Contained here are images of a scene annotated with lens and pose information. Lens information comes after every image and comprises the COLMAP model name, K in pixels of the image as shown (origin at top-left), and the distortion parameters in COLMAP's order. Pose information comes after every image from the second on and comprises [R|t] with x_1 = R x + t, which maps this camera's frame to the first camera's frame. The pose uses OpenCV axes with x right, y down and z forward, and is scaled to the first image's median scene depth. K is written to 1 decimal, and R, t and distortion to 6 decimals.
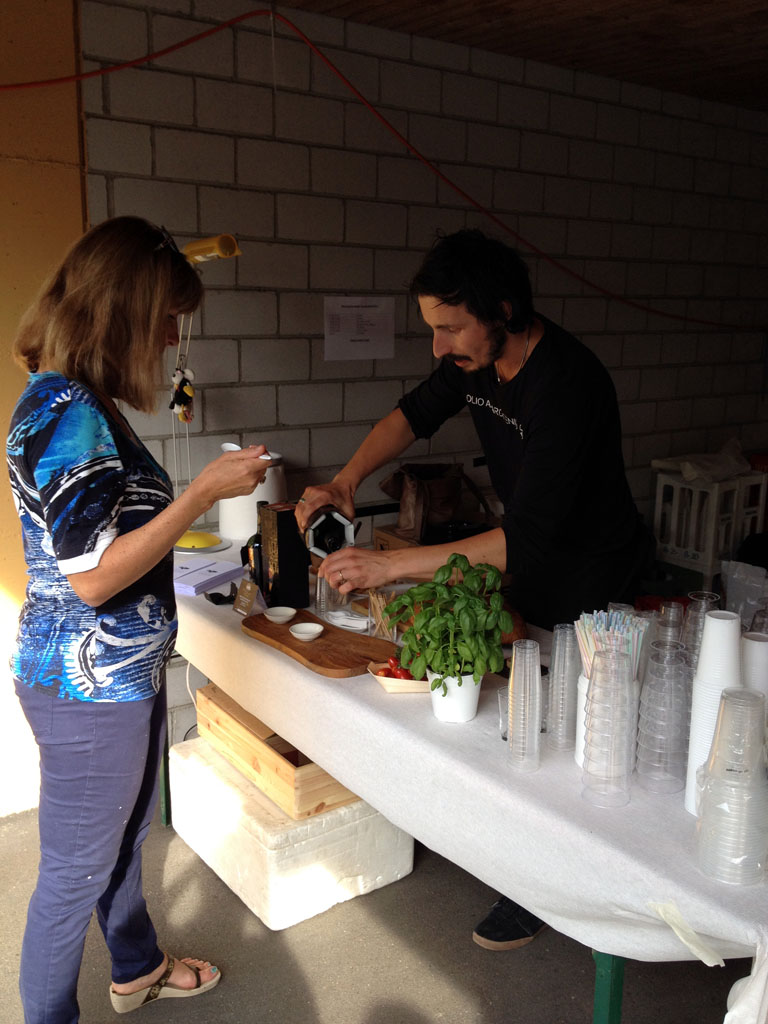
lens RADIAL K [[966.4, 0, 379.5], [0, 966.4, 506.2], [0, 0, 1]] dist [0.025223, 0.000000]
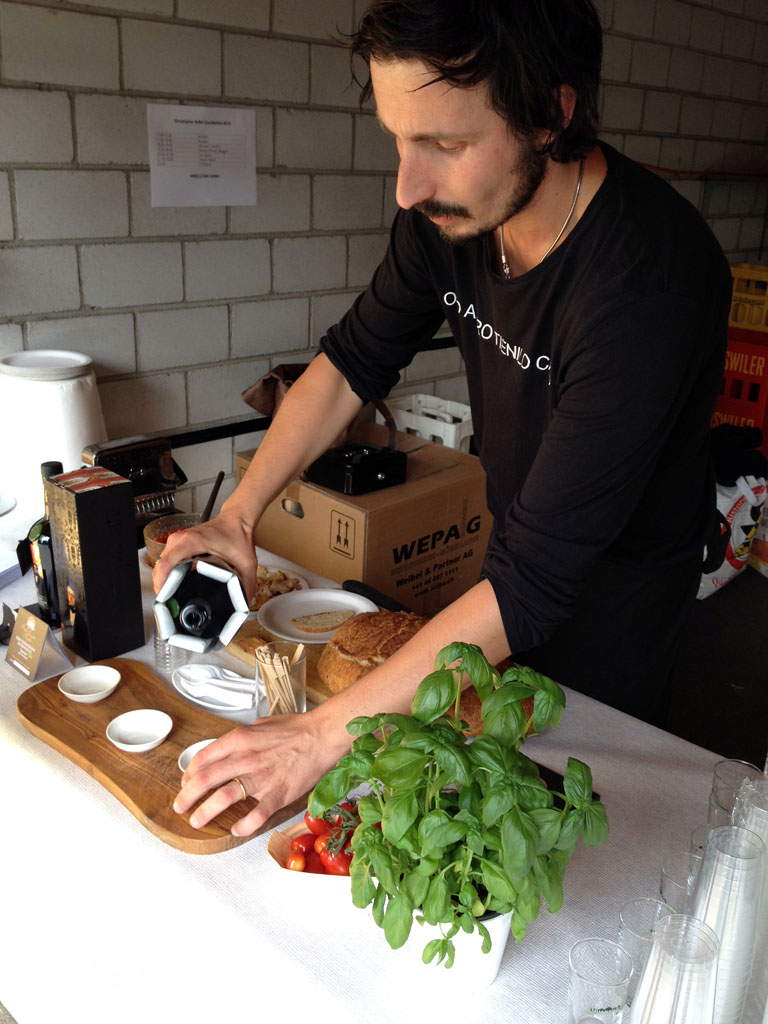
lens RADIAL K [[966.4, 0, 376.8], [0, 966.4, 494.6], [0, 0, 1]] dist [0.025223, 0.000000]
pose [[0.986551, -0.031926, 0.160306, -0.019064], [0.009141, 0.989981, 0.140906, -0.051206], [-0.163198, -0.137545, 0.976958, 0.321500]]
